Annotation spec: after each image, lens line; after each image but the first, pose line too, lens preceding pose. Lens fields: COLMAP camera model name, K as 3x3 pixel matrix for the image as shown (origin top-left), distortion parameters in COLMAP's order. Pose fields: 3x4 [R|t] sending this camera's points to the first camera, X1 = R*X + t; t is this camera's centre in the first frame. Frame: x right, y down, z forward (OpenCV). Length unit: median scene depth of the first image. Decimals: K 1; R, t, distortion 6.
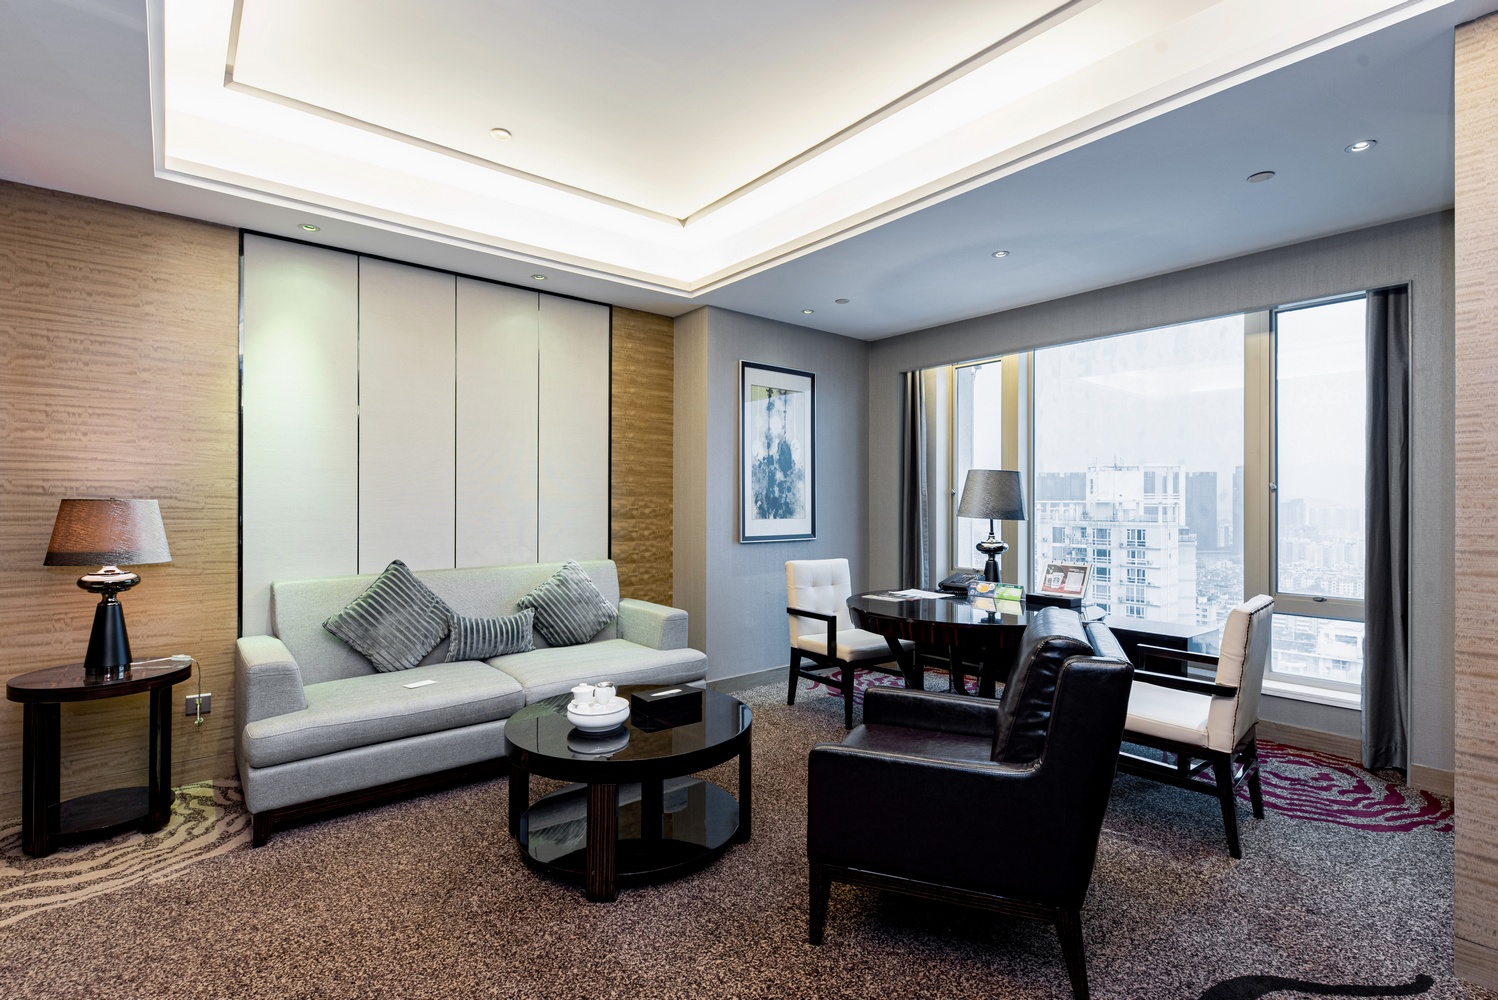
lens RADIAL K [[719.5, 0, 760.6], [0, 719.5, 505.3], [0, 0, 1]] dist [0.001506, -0.000603]
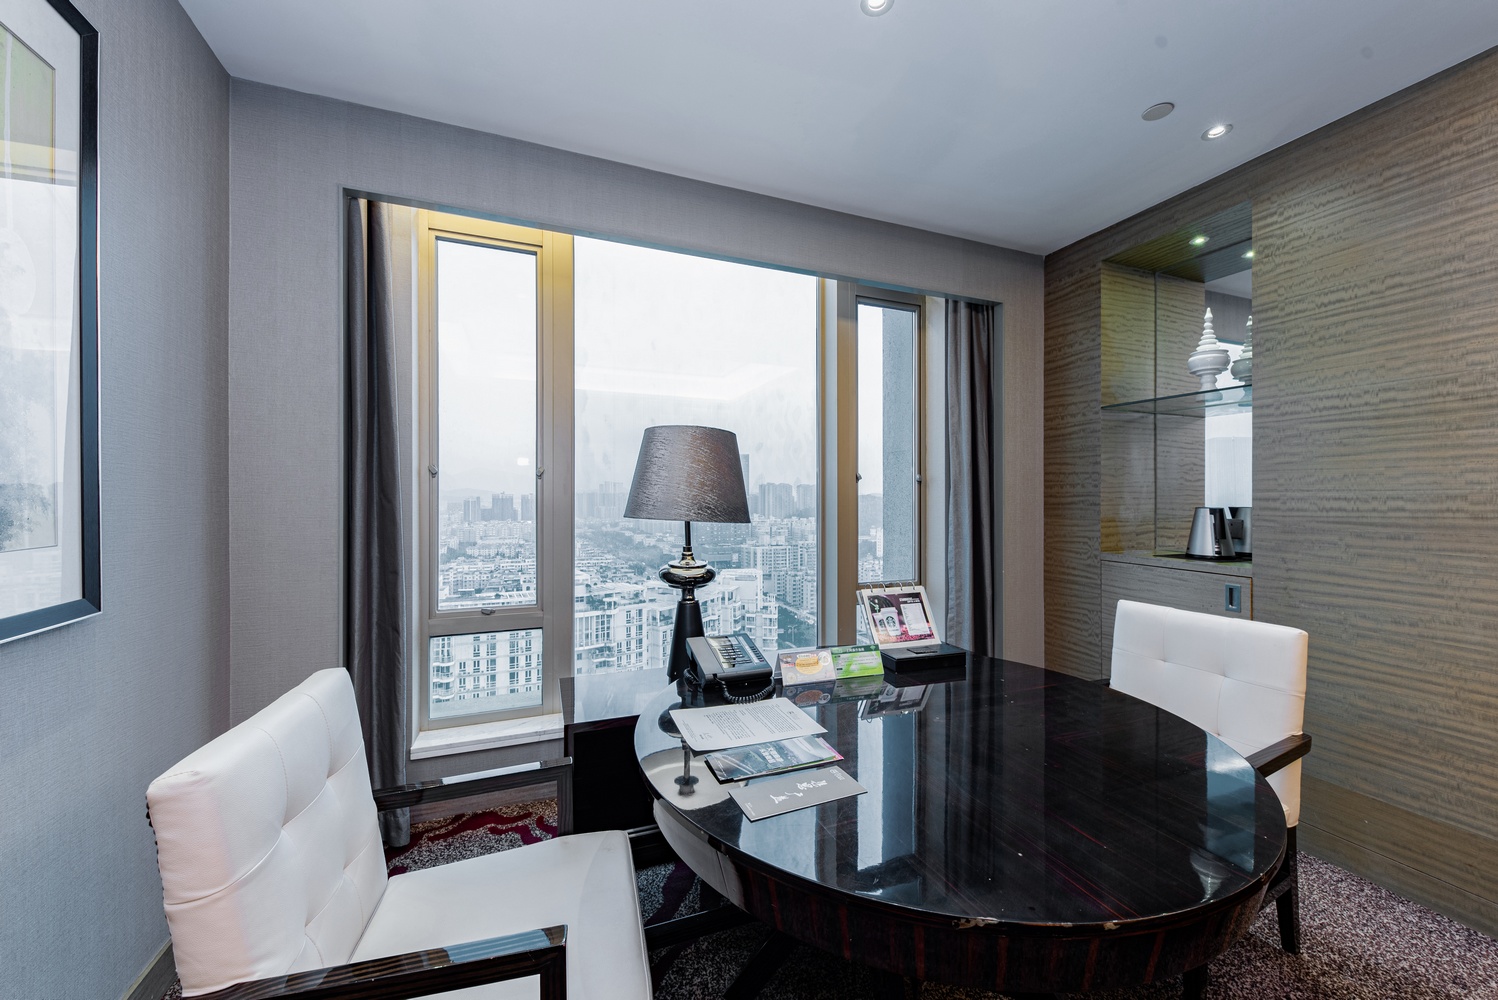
lens RADIAL K [[542.6, 0, 749.0], [0, 542.6, 500.0], [0, 0, 1]] dist [-0.017178, 0.000134]
pose [[0.312519, -0.007115, 0.949885, -0.045595], [-0.001962, 0.999965, 0.008136, -0.000188], [-0.949909, -0.004406, 0.312494, 0.825818]]
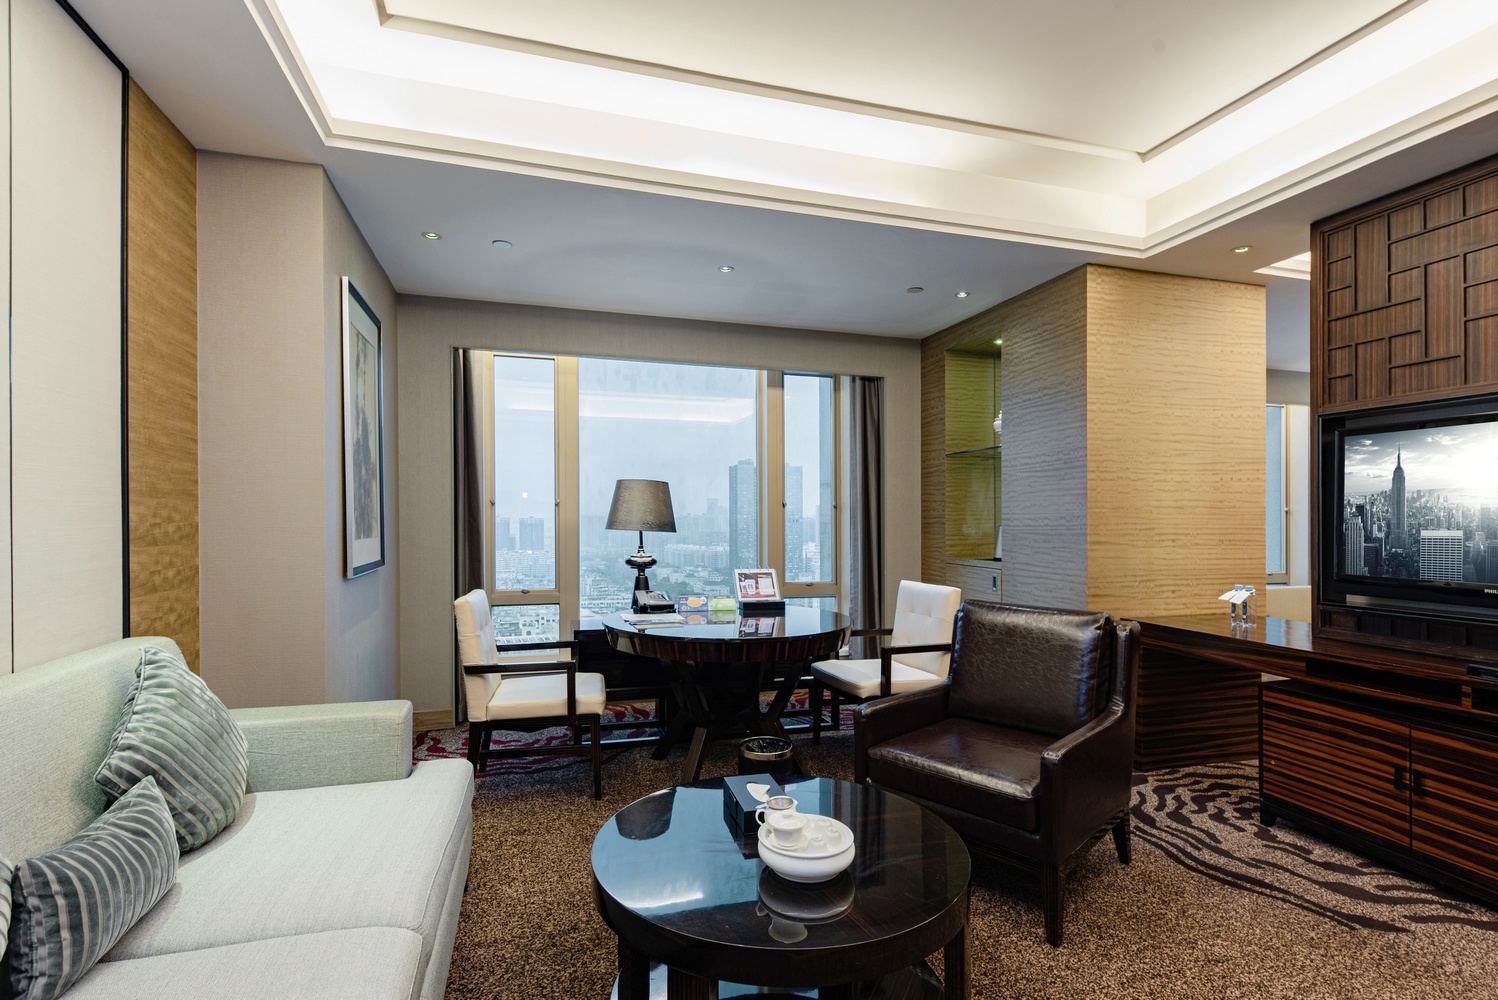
lens RADIAL K [[713.1, 0, 755.8], [0, 713.1, 520.4], [0, 0, 1]] dist [0.000107, -0.000434]
pose [[0.379594, -0.003145, 0.925148, -0.493608], [-0.000910, 0.999992, 0.003773, 0.000003], [-0.925153, -0.002274, 0.379588, 0.496512]]
